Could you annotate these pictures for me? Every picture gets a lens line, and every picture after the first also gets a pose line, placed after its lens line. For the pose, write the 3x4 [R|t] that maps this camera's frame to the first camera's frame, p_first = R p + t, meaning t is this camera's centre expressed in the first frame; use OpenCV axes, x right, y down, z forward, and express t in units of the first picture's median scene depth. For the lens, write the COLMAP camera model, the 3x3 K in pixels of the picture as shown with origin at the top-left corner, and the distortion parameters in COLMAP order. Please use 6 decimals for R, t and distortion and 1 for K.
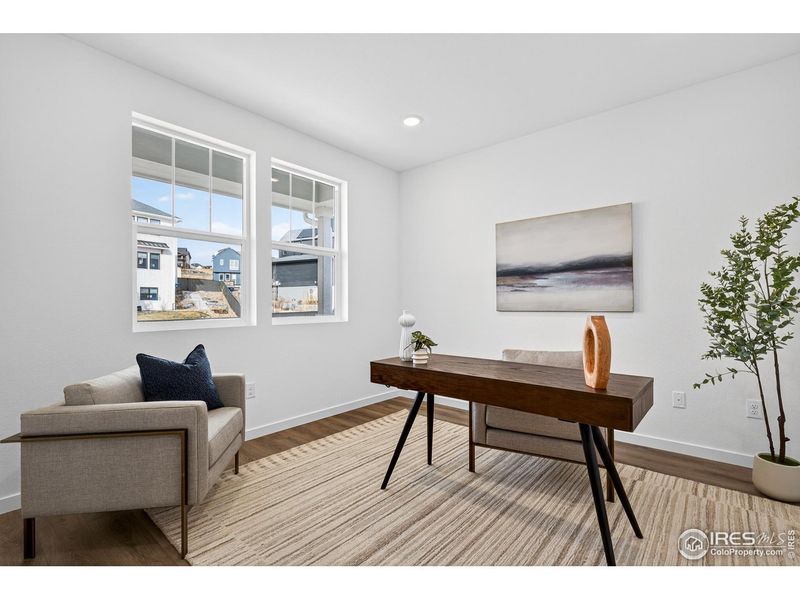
lens RADIAL K [[360.8, 0, 396.4], [0, 360.8, 303.8], [0, 0, 1]] dist [-0.000232, -0.000334]
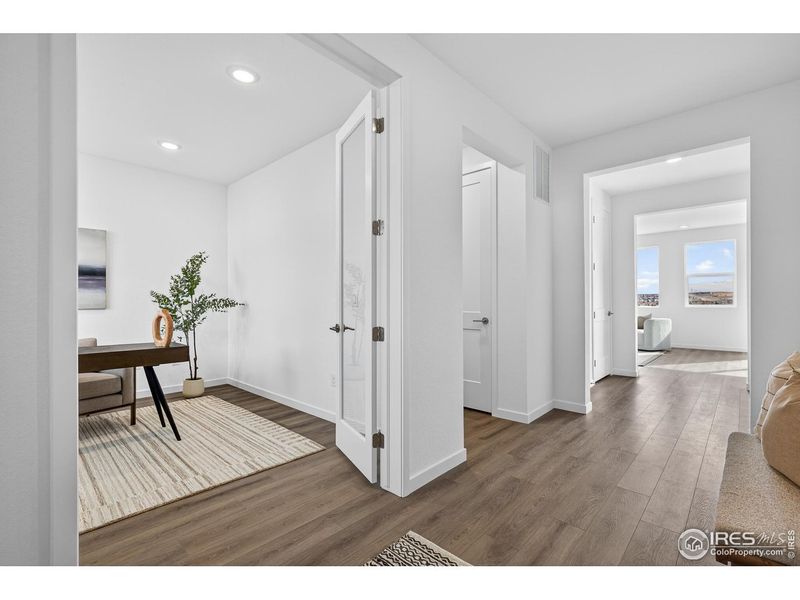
lens RADIAL K [[360.8, 0, 396.4], [0, 360.8, 303.8], [0, 0, 1]] dist [-0.000232, -0.000334]
pose [[0.033206, 0.010710, 0.999391, -0.693271], [0.002583, 0.999938, -0.010801, 0.020006], [-0.999445, 0.002940, 0.033176, -0.159955]]
